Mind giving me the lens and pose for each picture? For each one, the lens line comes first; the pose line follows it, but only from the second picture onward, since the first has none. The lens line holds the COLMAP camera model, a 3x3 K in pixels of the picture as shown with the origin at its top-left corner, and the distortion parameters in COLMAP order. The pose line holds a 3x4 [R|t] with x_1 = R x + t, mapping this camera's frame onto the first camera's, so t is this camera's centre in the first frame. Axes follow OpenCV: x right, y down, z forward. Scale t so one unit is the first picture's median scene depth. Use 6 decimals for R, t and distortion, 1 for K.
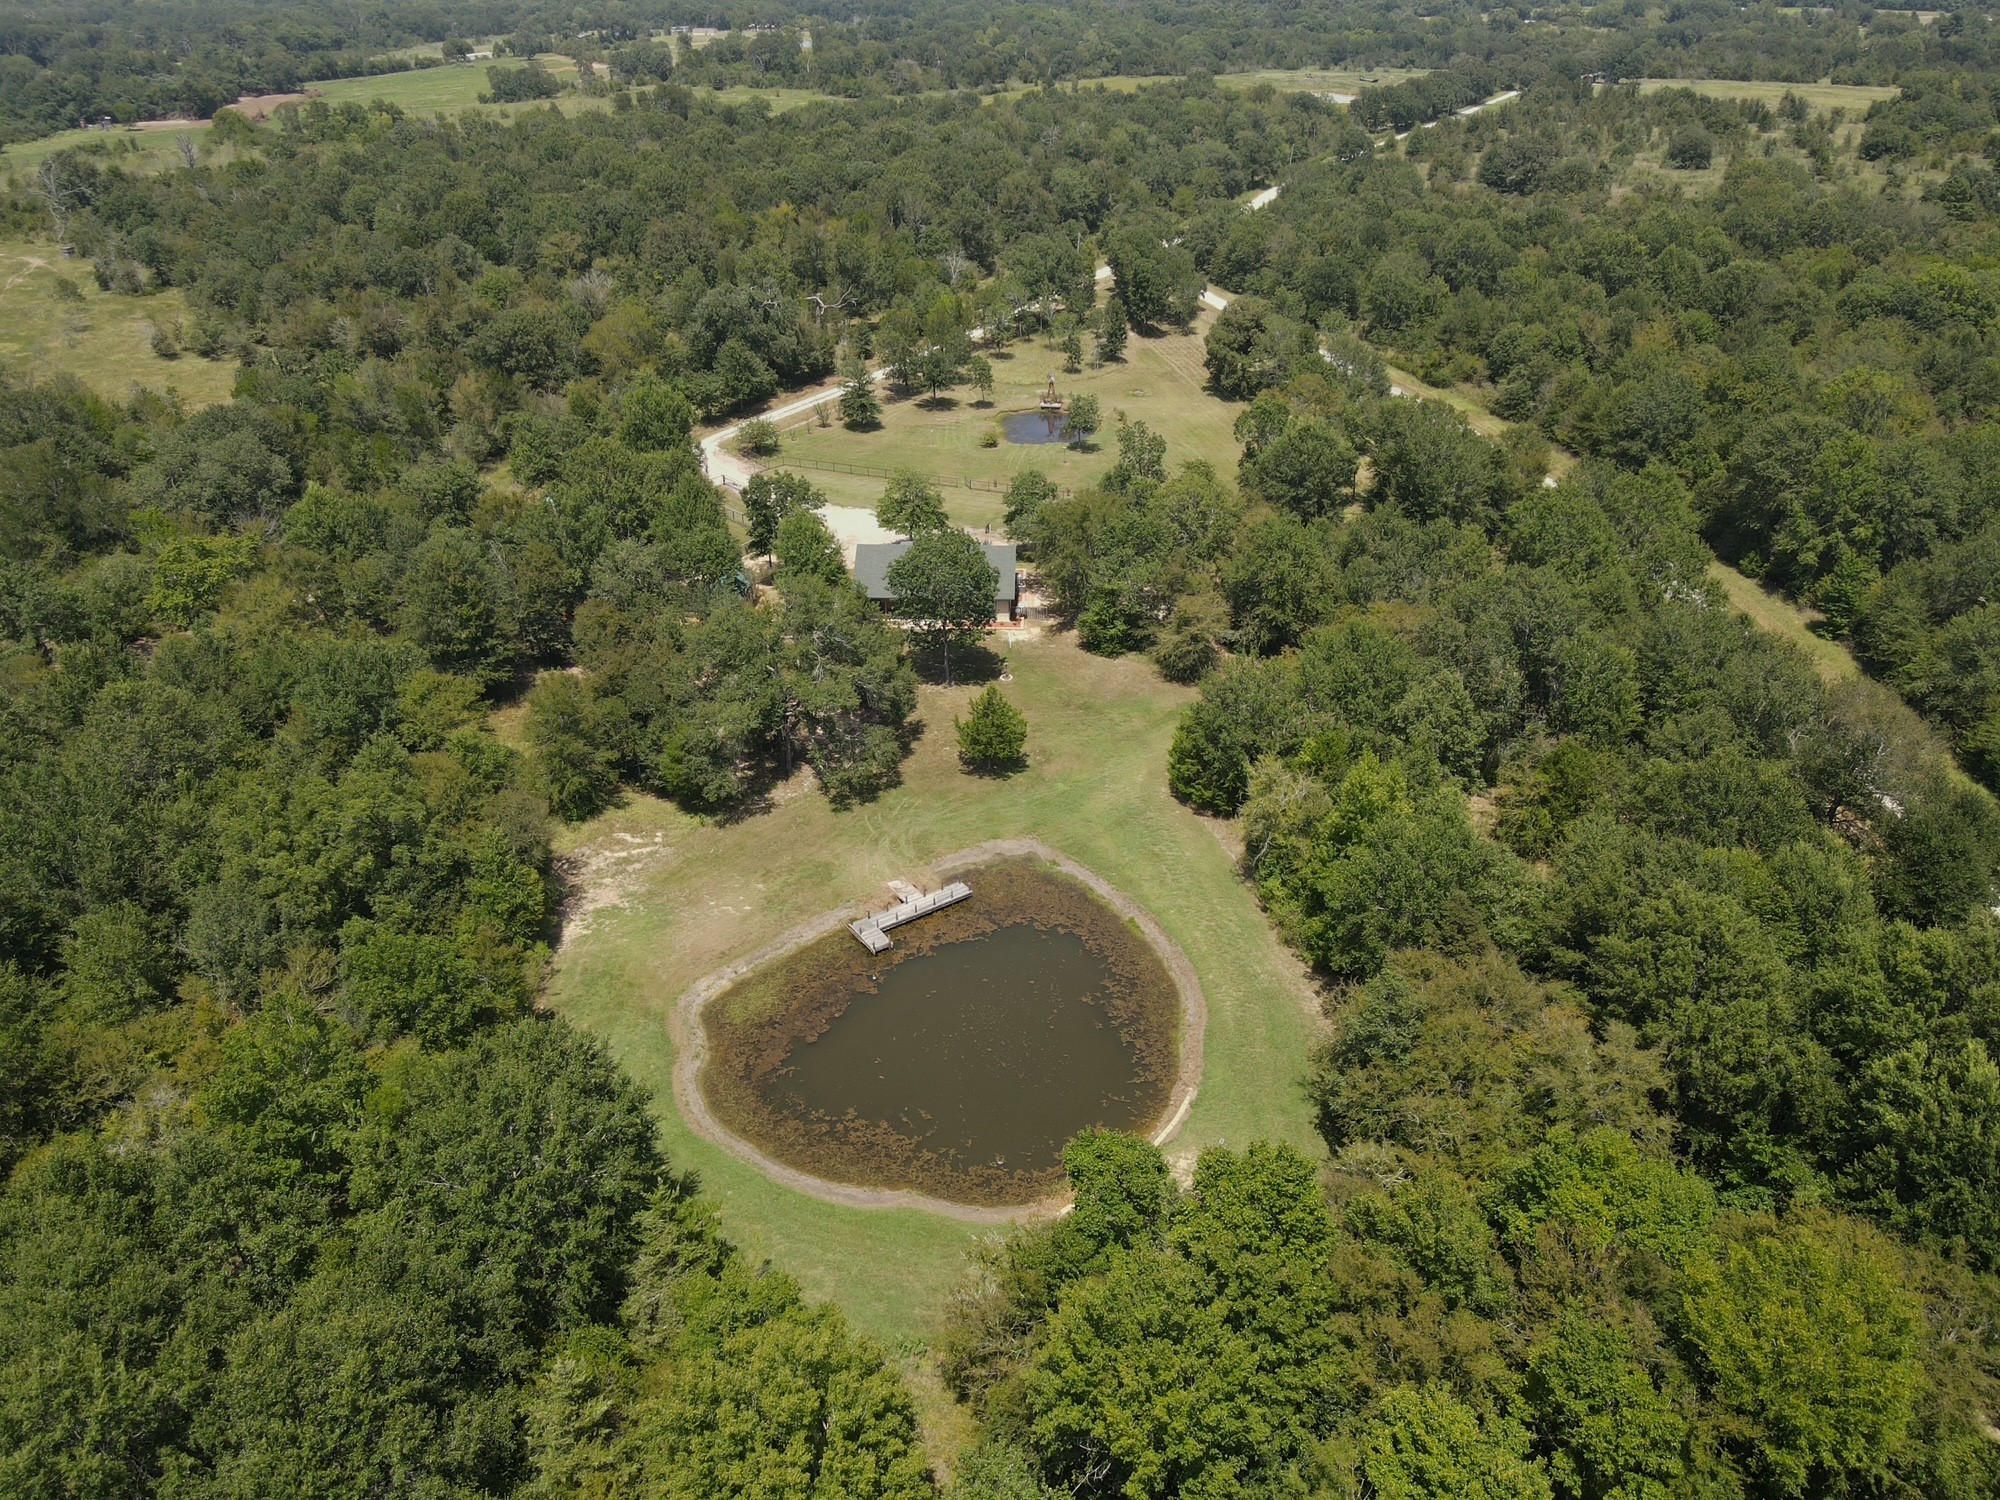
lens RADIAL K [[1456.7, 0, 991.3], [0, 1456.7, 758.0], [0, 0, 1]] dist [0.026875, -0.014589]
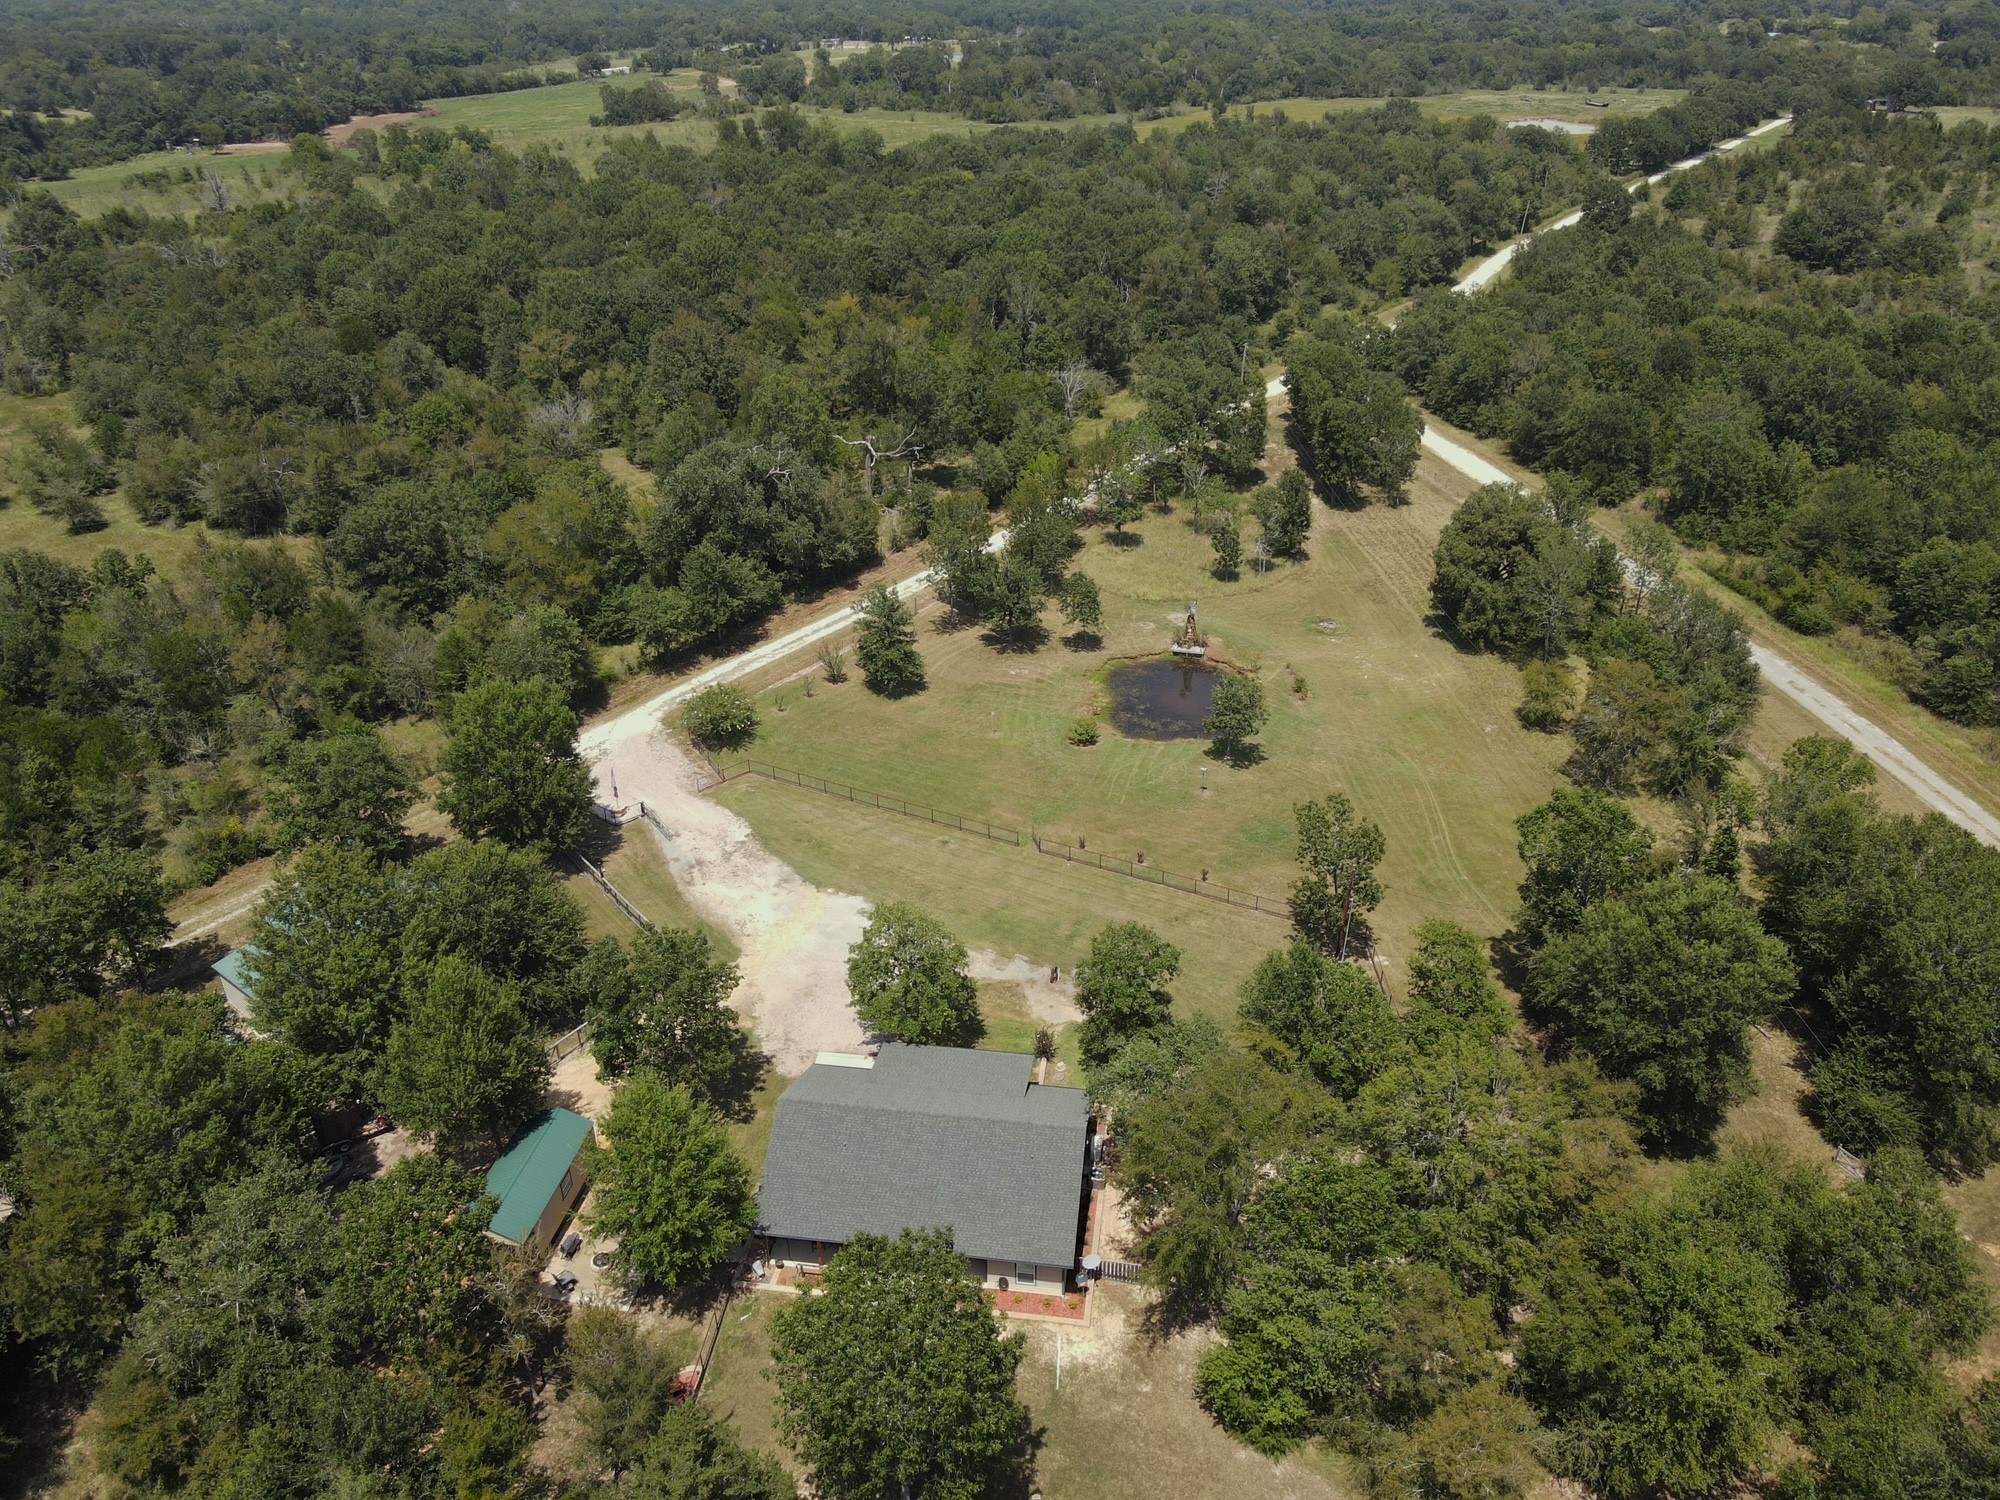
lens RADIAL K [[1456.7, 0, 1008.0], [0, 1456.7, 741.8], [0, 0, 1]] dist [0.026875, -0.014589]
pose [[0.995107, 0.043946, -0.088497, 0.012231], [-0.045044, 0.998930, -0.010444, -0.115807], [0.087943, 0.014379, 0.996022, 0.211818]]
